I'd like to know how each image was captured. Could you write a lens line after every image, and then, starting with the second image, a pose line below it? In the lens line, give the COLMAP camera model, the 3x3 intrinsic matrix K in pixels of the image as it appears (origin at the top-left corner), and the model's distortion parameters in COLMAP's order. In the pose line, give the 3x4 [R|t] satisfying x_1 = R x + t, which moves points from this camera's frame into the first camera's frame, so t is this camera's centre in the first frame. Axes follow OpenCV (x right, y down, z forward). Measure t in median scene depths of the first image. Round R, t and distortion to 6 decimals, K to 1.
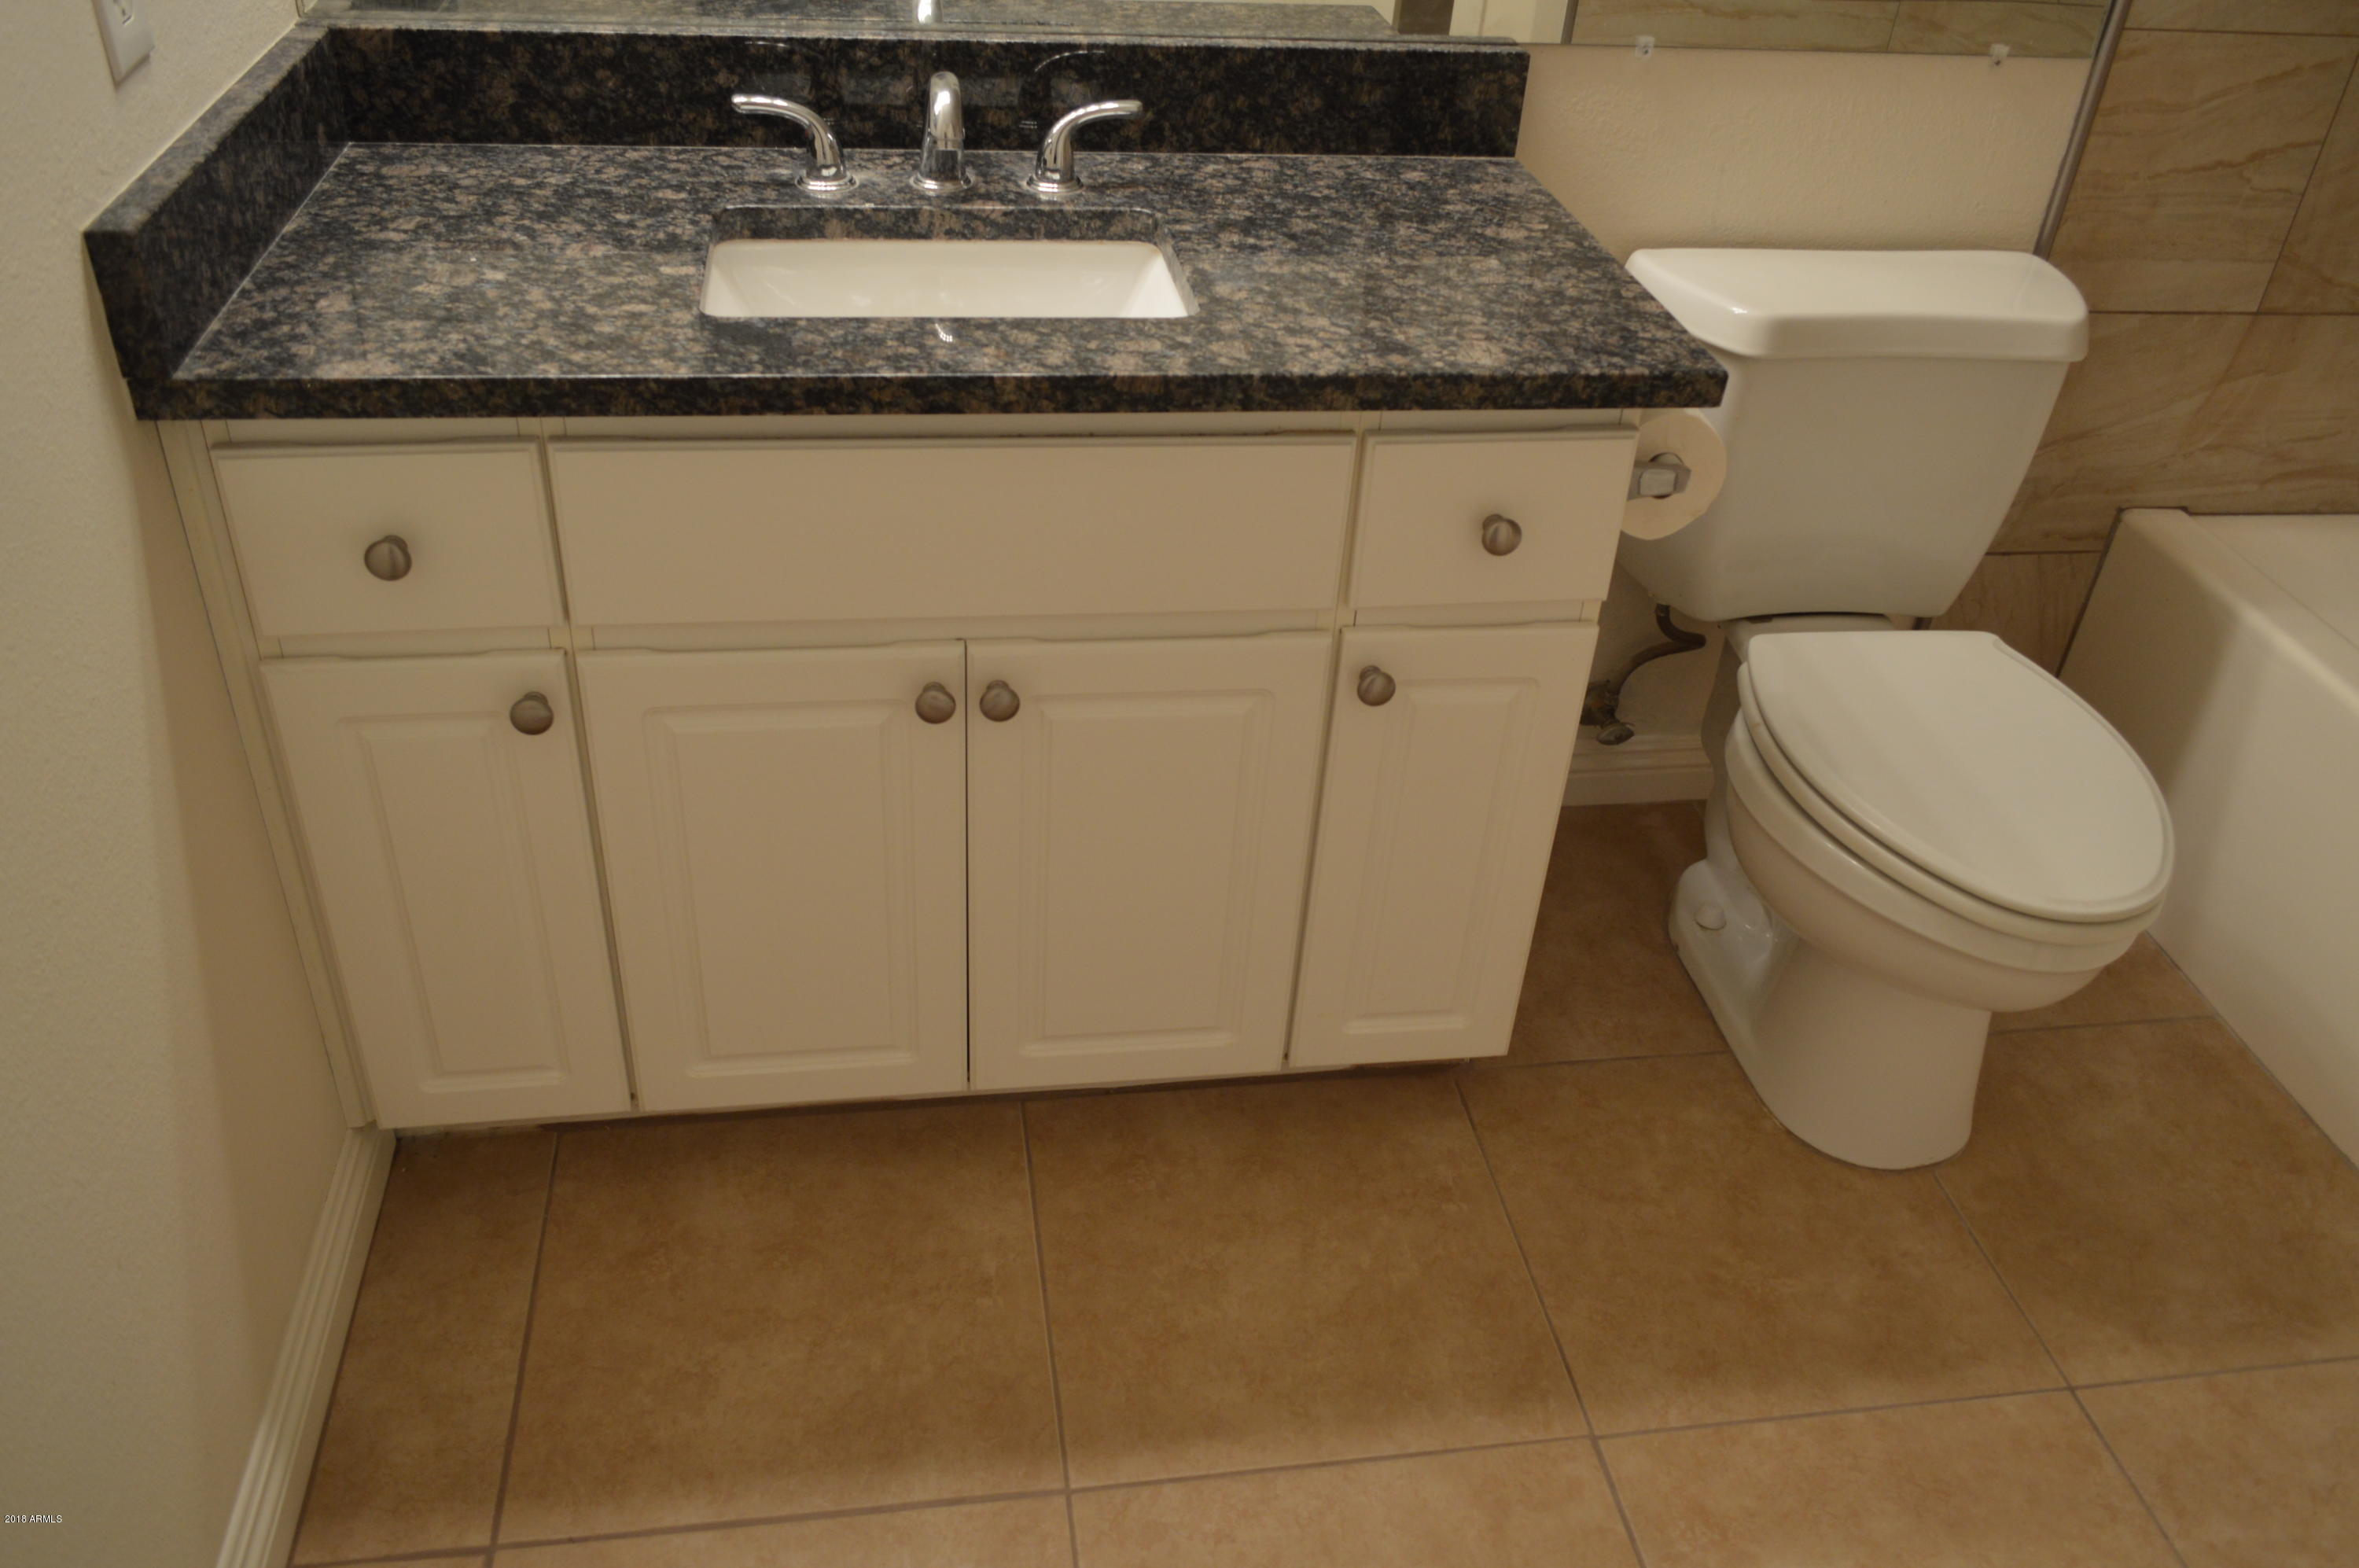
lens RADIAL K [[1862.9, 0, 1178.5], [0, 1862.9, 773.0], [0, 0, 1]] dist [-0.005704, -0.002006]
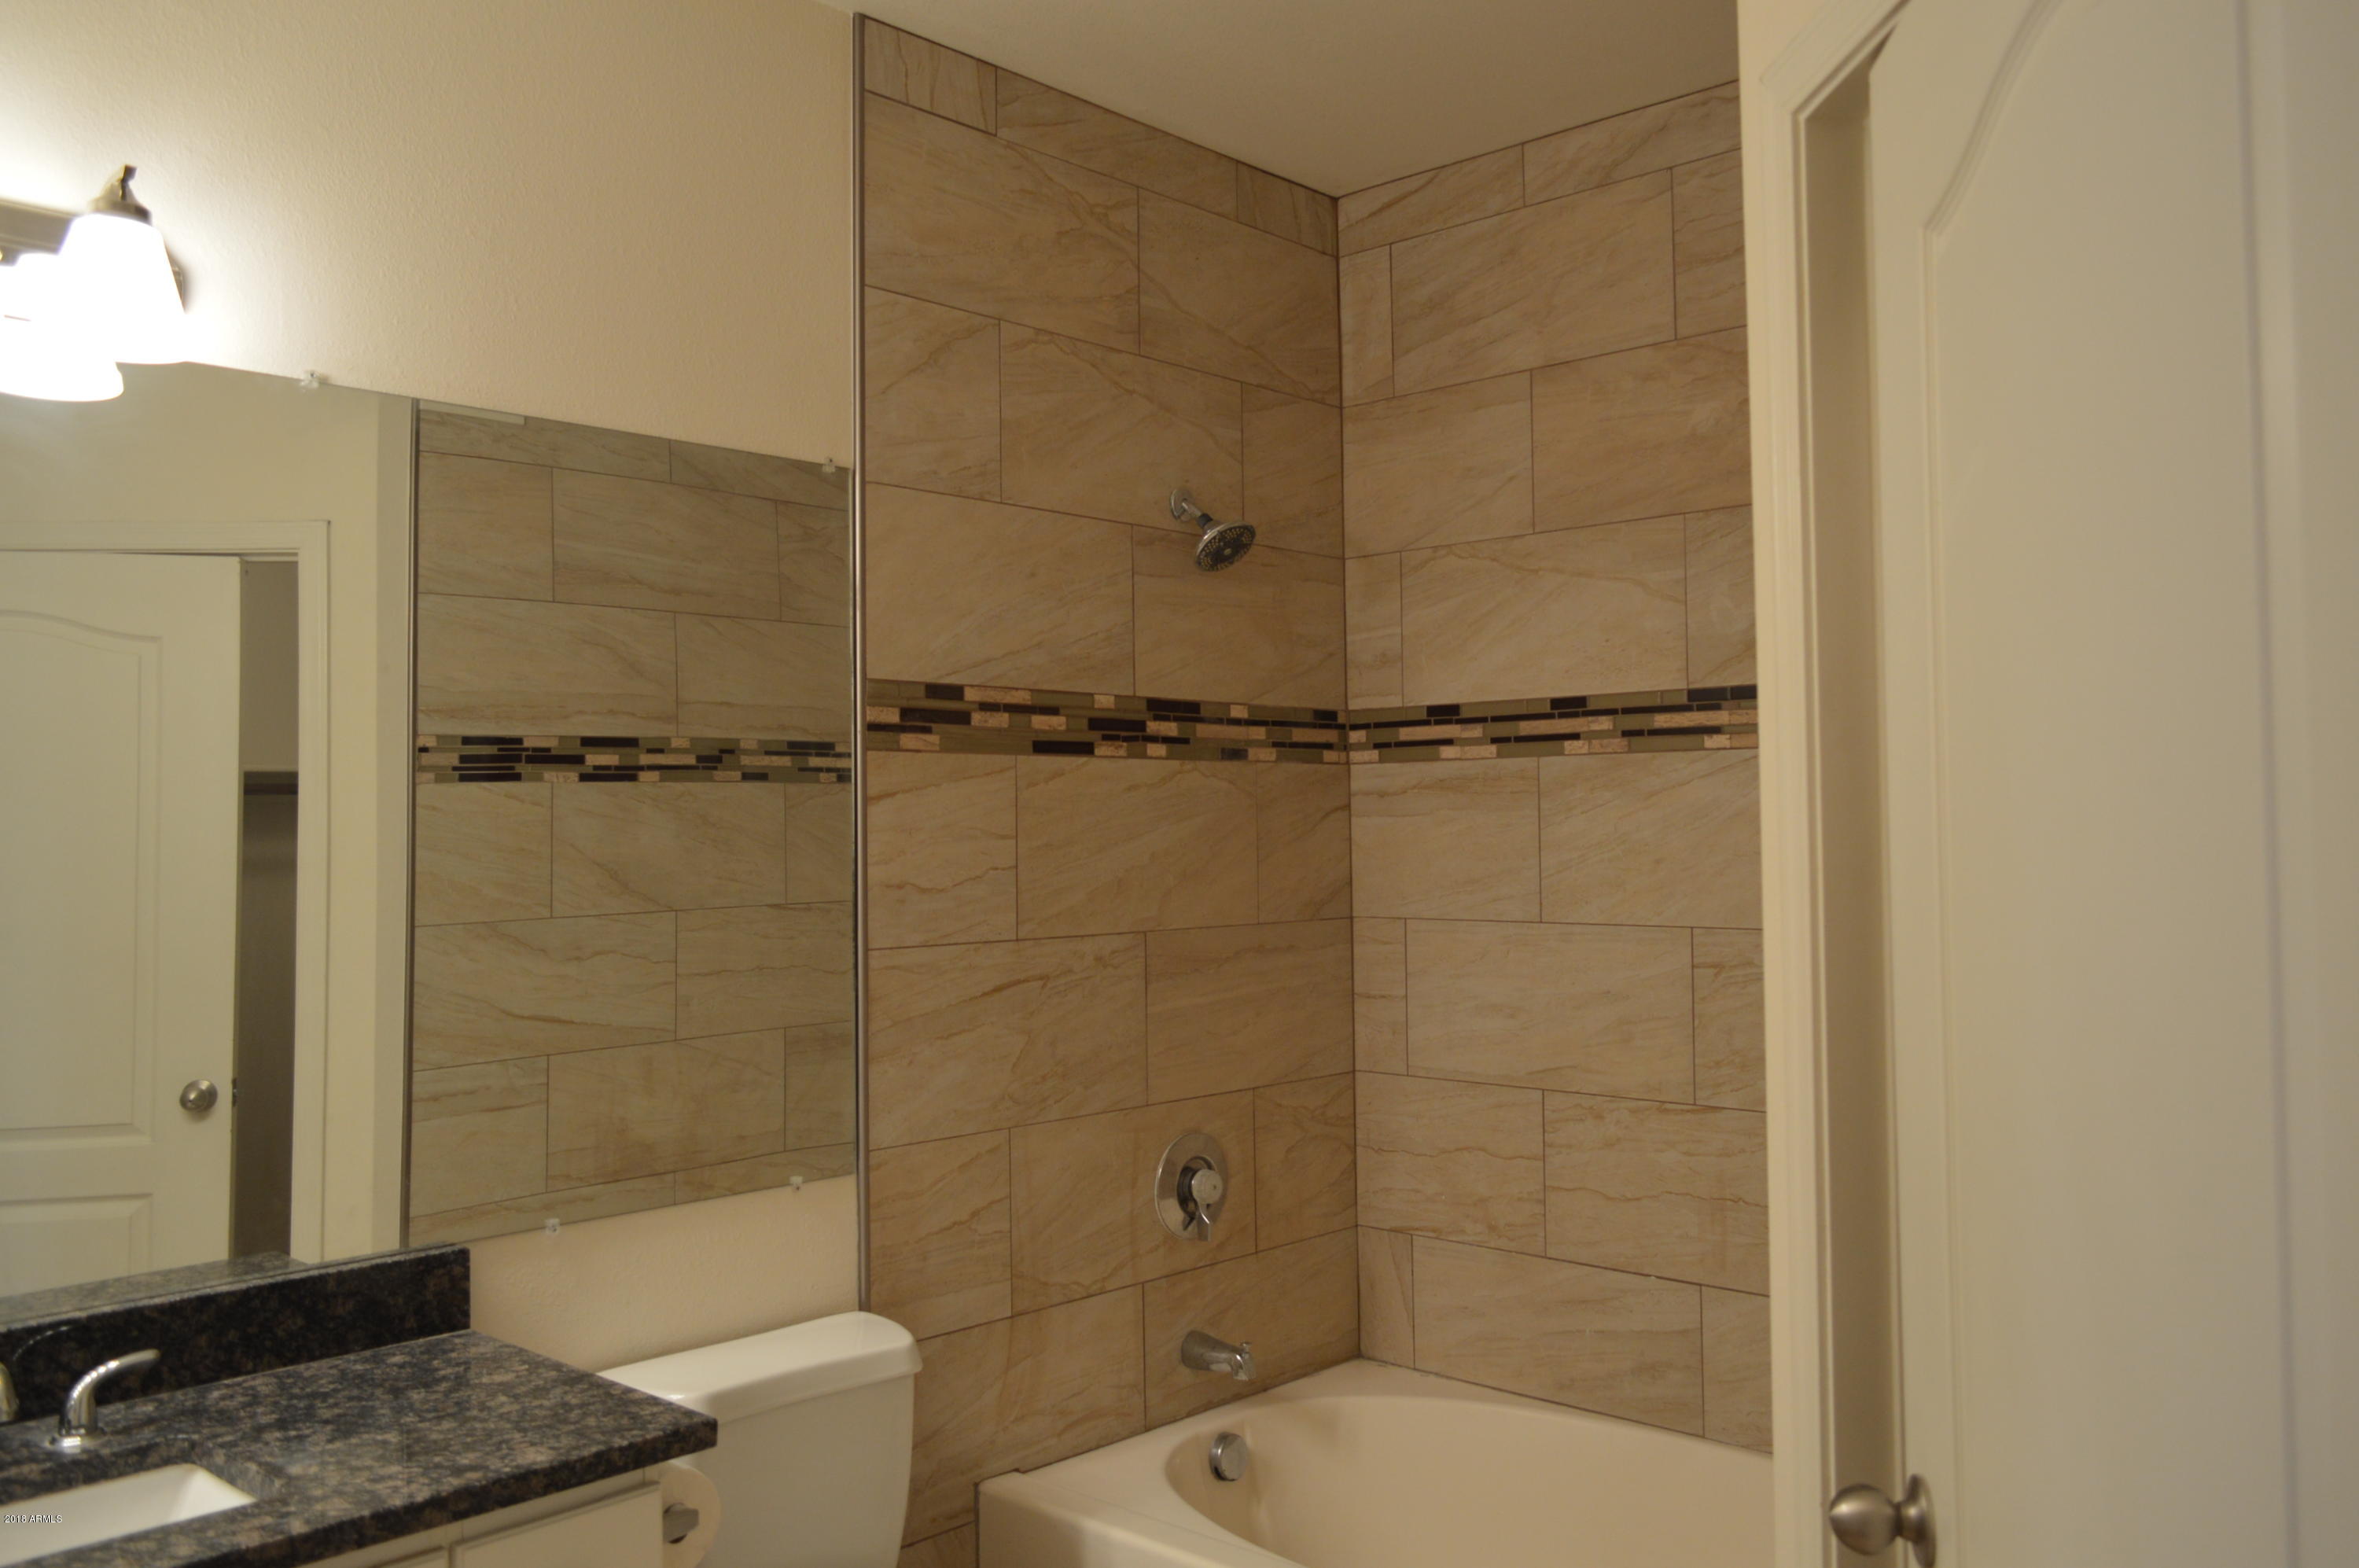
lens RADIAL K [[1862.9, 0, 1178.5], [0, 1862.9, 773.0], [0, 0, 1]] dist [-0.005704, -0.002006]
pose [[0.784806, -0.048650, 0.617829, -0.210332], [0.397481, 0.804381, -0.441566, 0.114986], [-0.475488, 0.592119, 0.650620, -0.271708]]
